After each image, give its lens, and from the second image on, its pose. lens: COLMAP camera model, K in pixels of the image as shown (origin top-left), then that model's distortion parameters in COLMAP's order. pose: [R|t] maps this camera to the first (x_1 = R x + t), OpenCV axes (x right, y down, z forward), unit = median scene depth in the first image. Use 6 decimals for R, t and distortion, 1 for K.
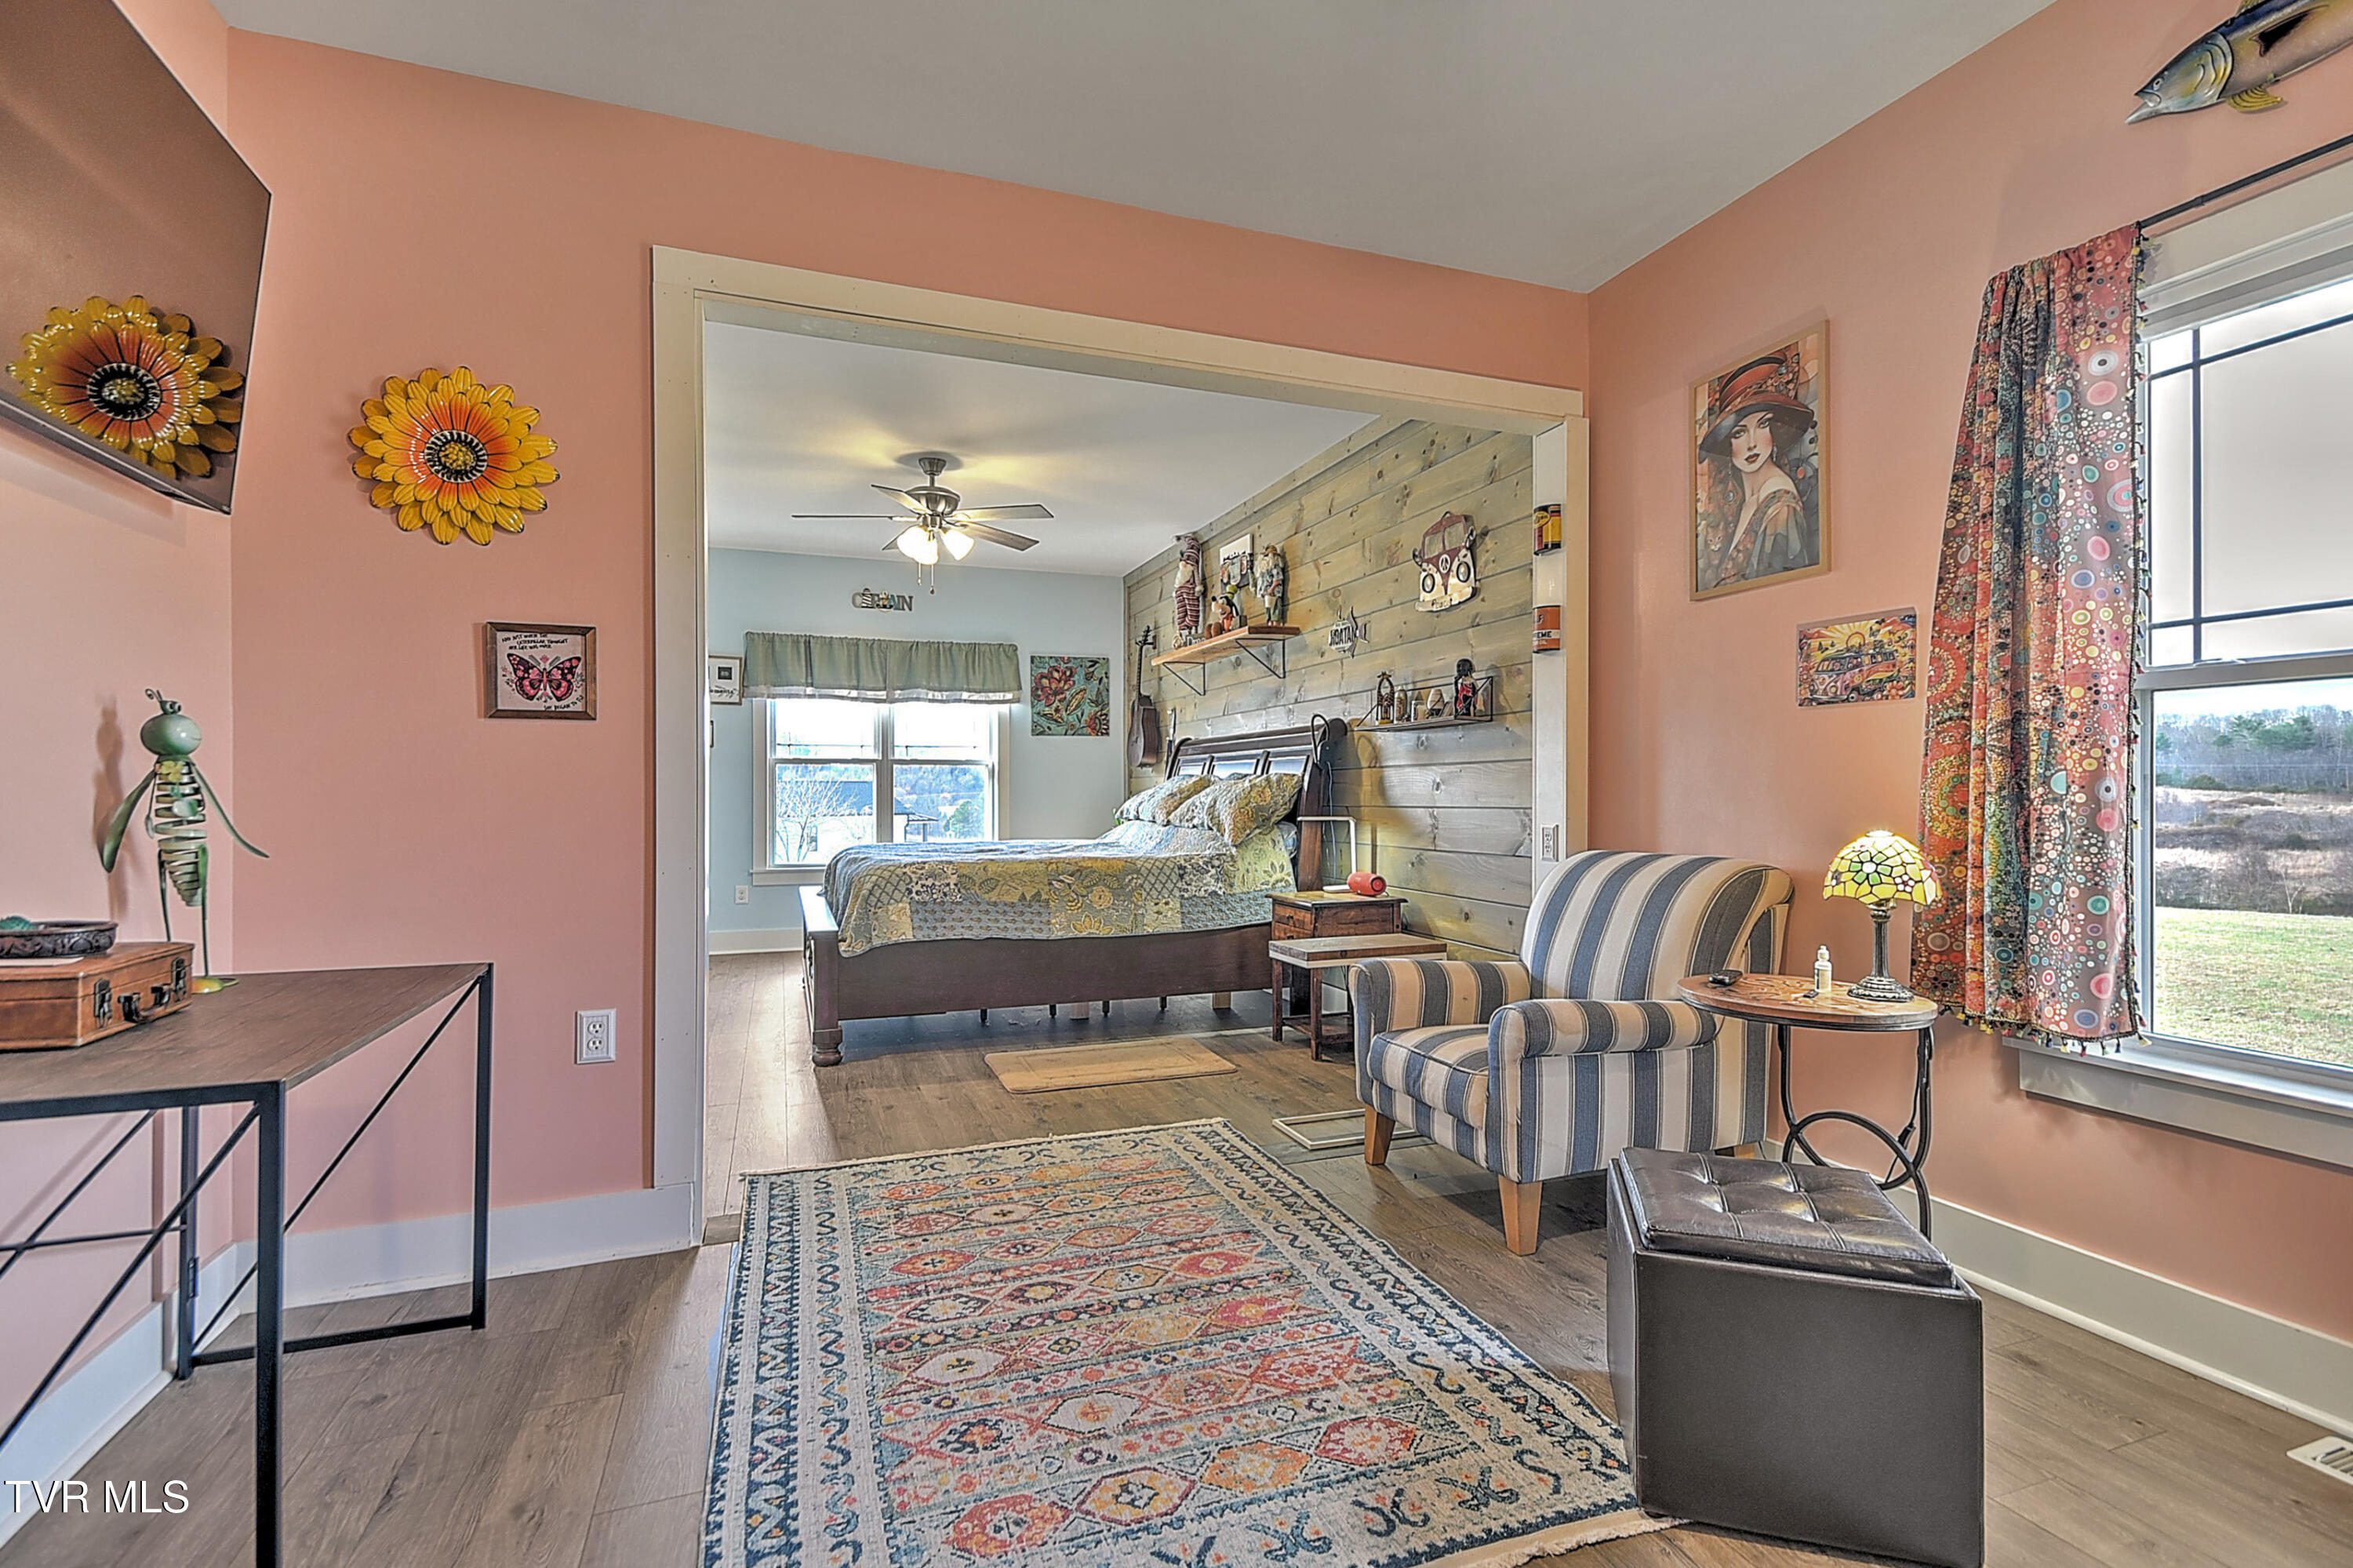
lens RADIAL K [[1082.2, 0, 1183.5], [0, 1082.2, 793.6], [0, 0, 1]] dist [0.018592, 0.000719]
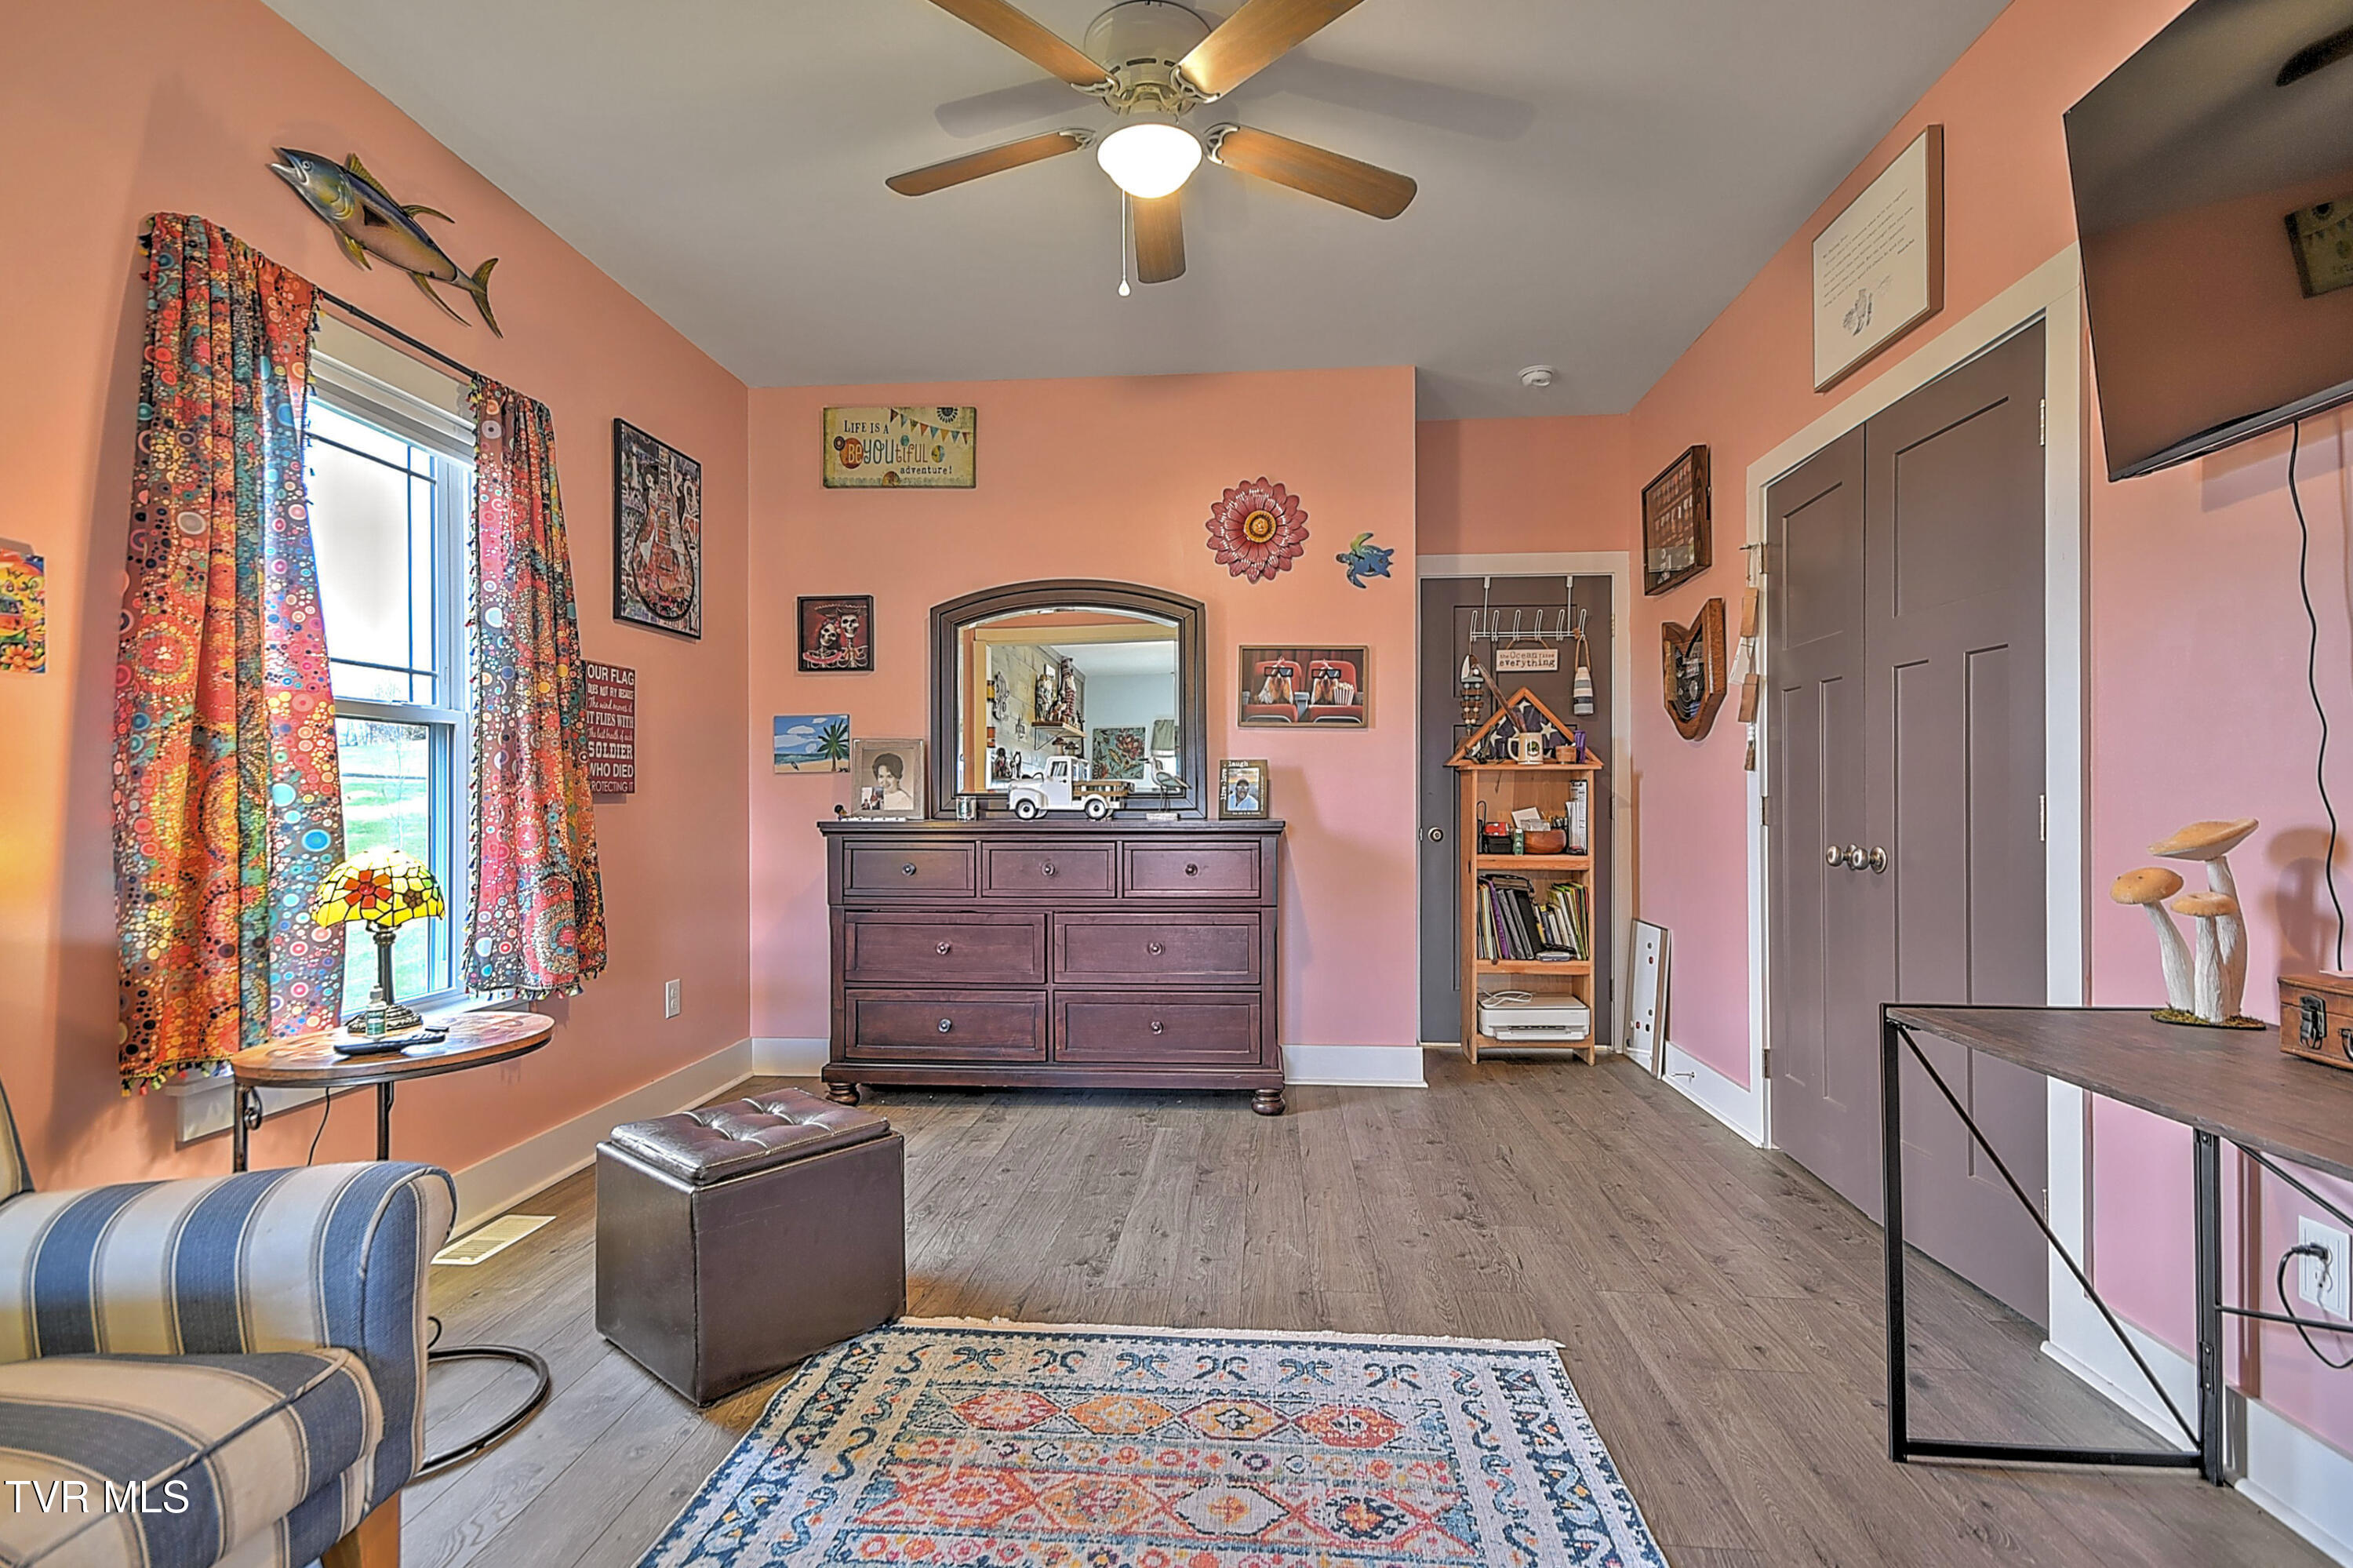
lens RADIAL K [[1082.2, 0, 1183.5], [0, 1082.2, 793.6], [0, 0, 1]] dist [0.018592, 0.000719]
pose [[-0.906377, 0.006724, 0.422416, -0.320254], [0.007142, 0.999974, -0.000594, -0.003566], [-0.422409, 0.002479, -0.906402, 1.369752]]
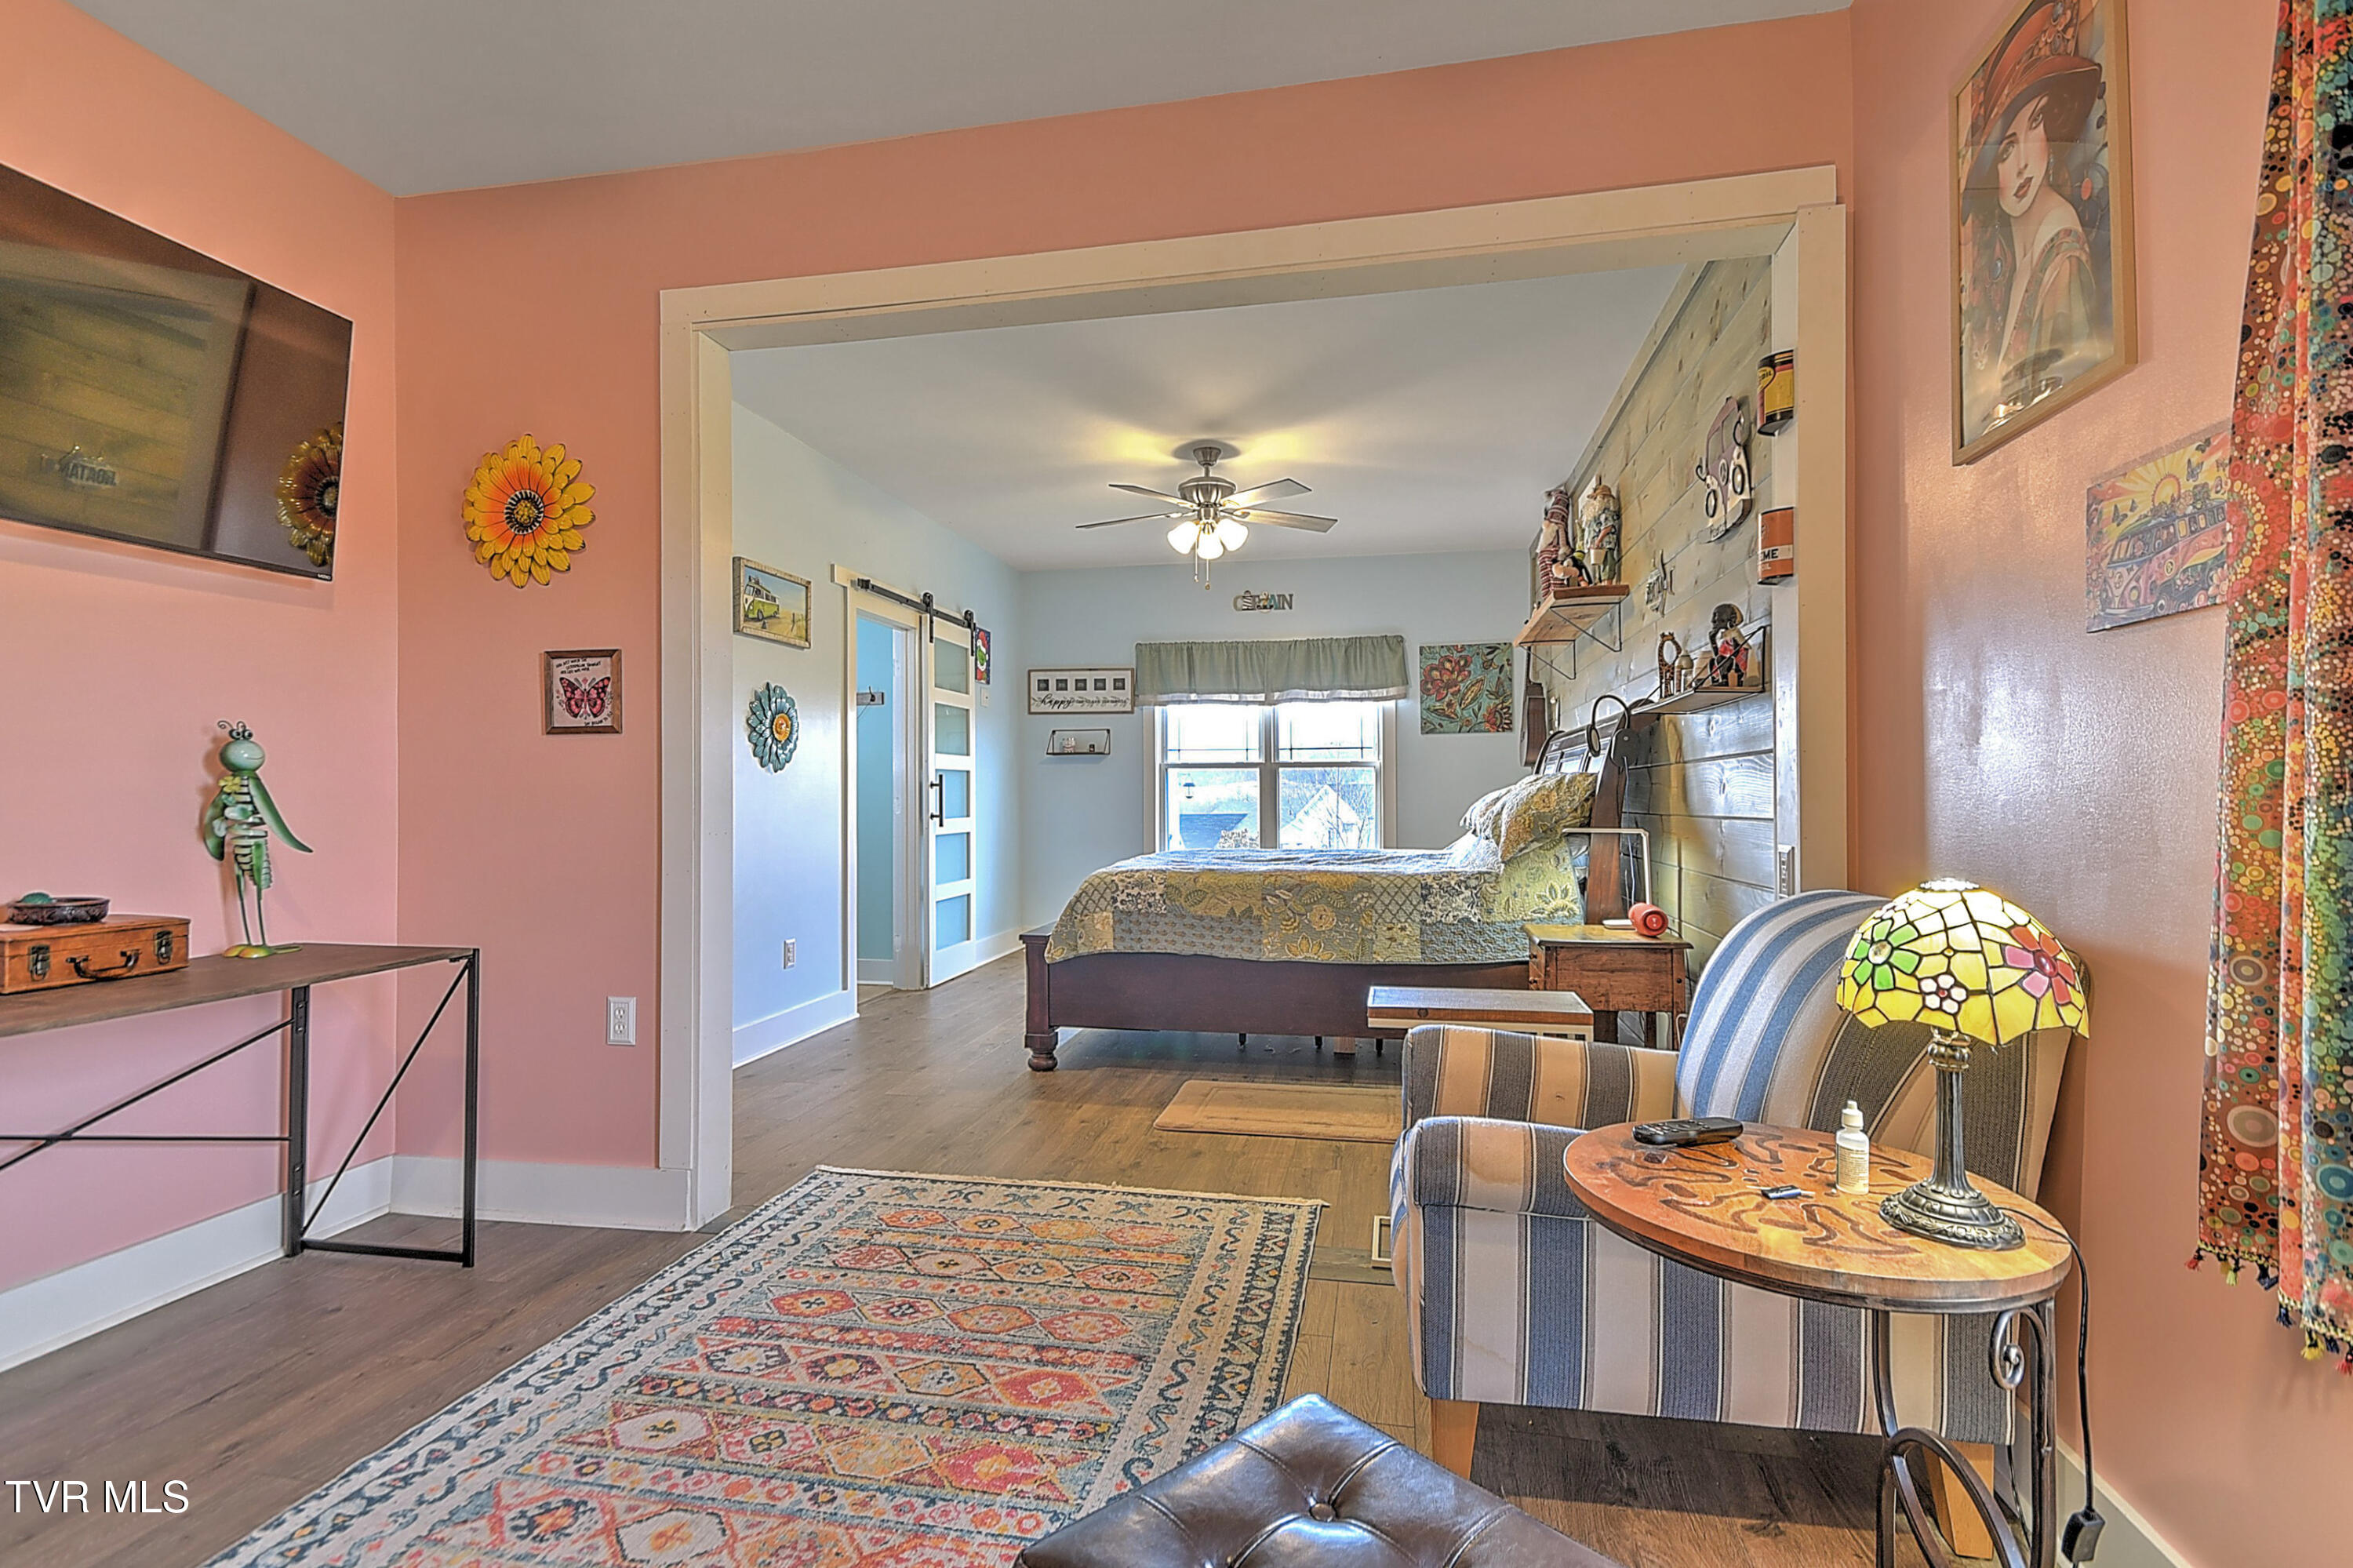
lens RADIAL K [[1086.8, 0, 1185.4], [0, 1086.8, 789.1], [0, 0, 1]] dist [0.017775, 0.000077]
pose [[0.853154, -0.005332, -0.521632, 0.534025], [0.001848, 0.999972, -0.007197, -0.002196], [0.521656, 0.005176, 0.853140, 0.363174]]
